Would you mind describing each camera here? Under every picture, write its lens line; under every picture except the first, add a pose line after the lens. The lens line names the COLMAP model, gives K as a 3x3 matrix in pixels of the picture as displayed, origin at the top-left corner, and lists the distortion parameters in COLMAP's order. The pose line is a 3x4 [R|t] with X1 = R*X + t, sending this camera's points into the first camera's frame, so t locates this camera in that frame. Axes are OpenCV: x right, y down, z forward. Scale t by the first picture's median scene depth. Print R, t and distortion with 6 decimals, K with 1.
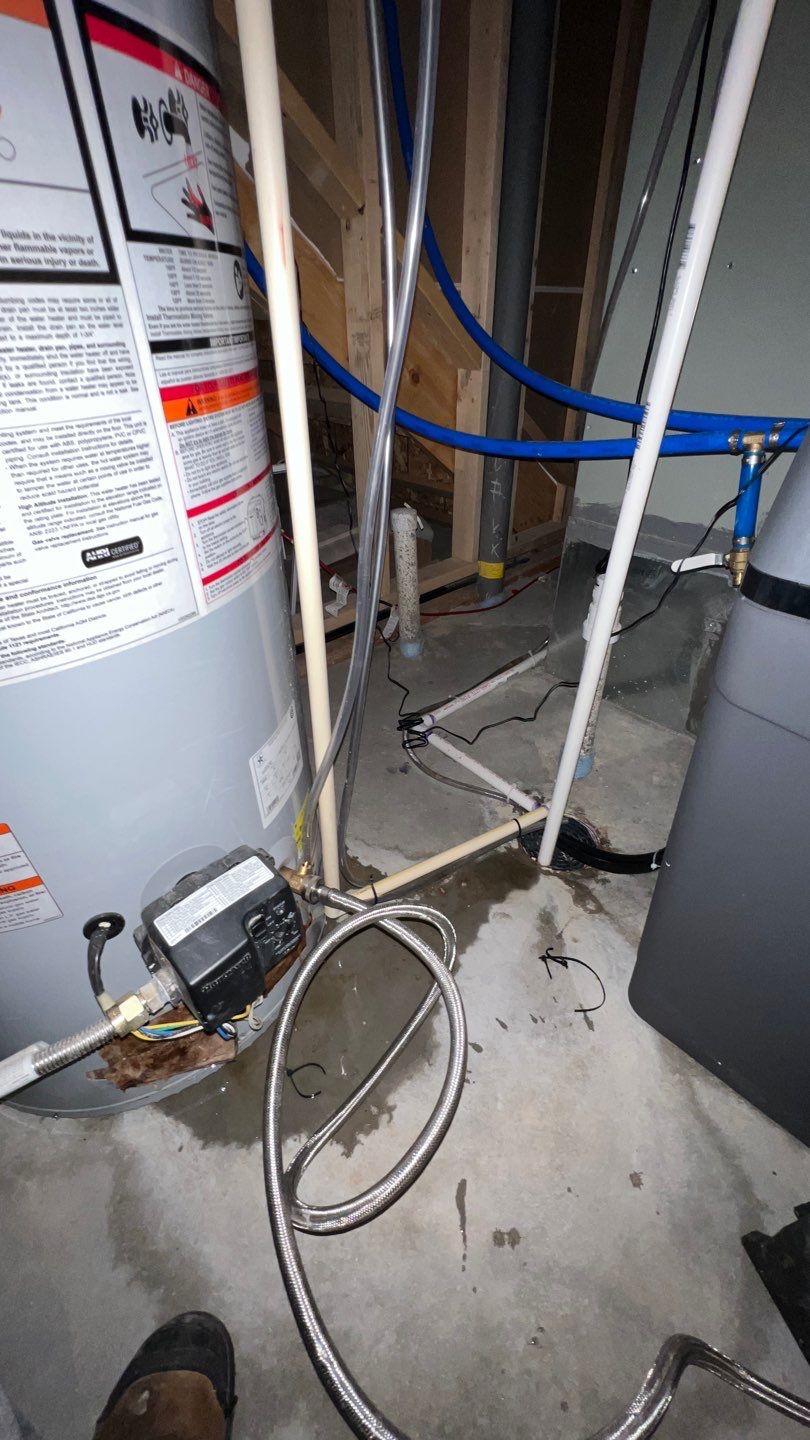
lens RADIAL K [[564.0, 0, 405.0], [0, 564.0, 720.0], [0, 0, 1]] dist [0.001705, 0.000137]
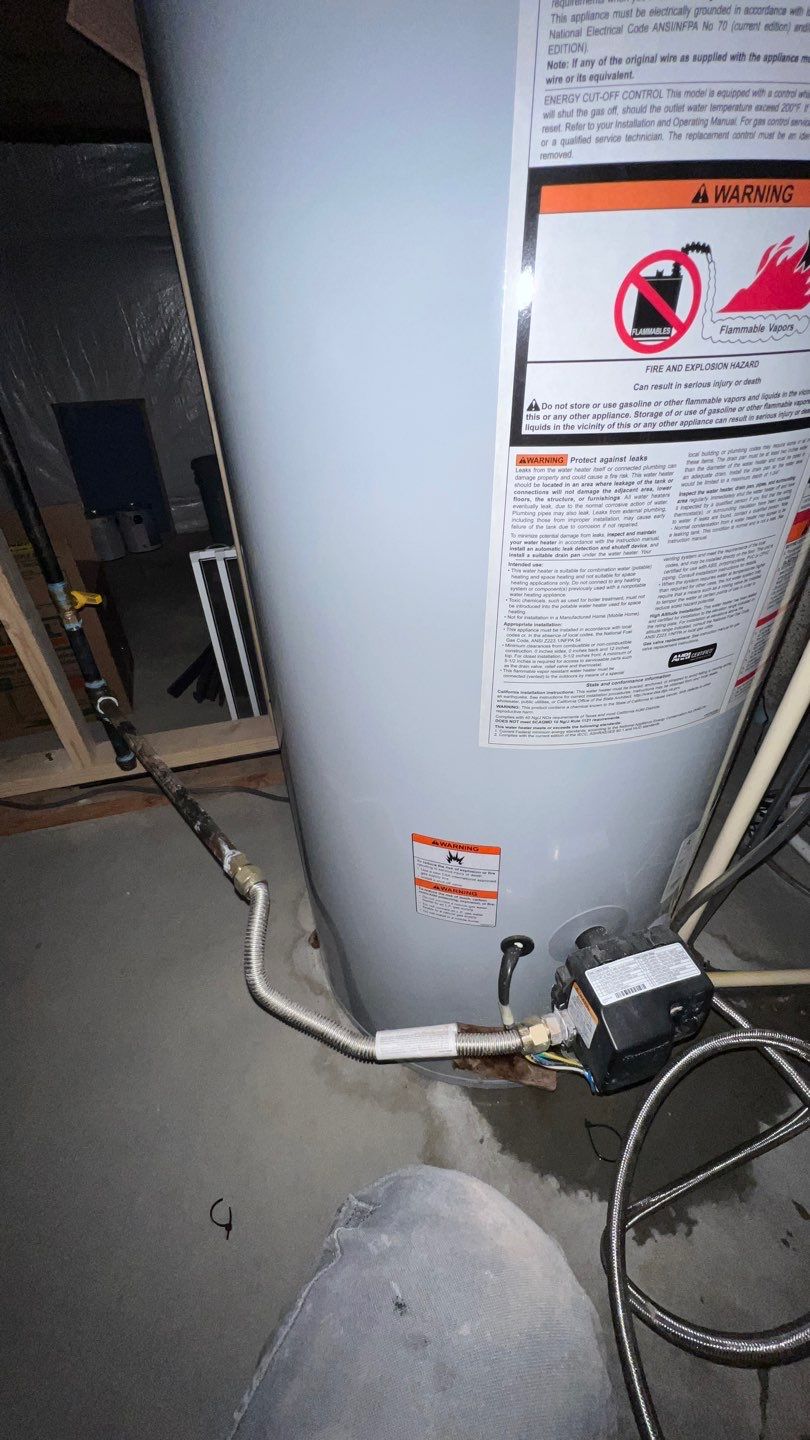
lens RADIAL K [[581.4, 0, 408.9], [0, 581.4, 722.9], [0, 0, 1]] dist [-0.002517, 0.003661]
pose [[0.879050, 0.271944, -0.391558, -0.421046], [-0.264320, 0.961560, 0.074419, -0.093274], [0.396744, 0.038078, 0.917139, -0.167806]]
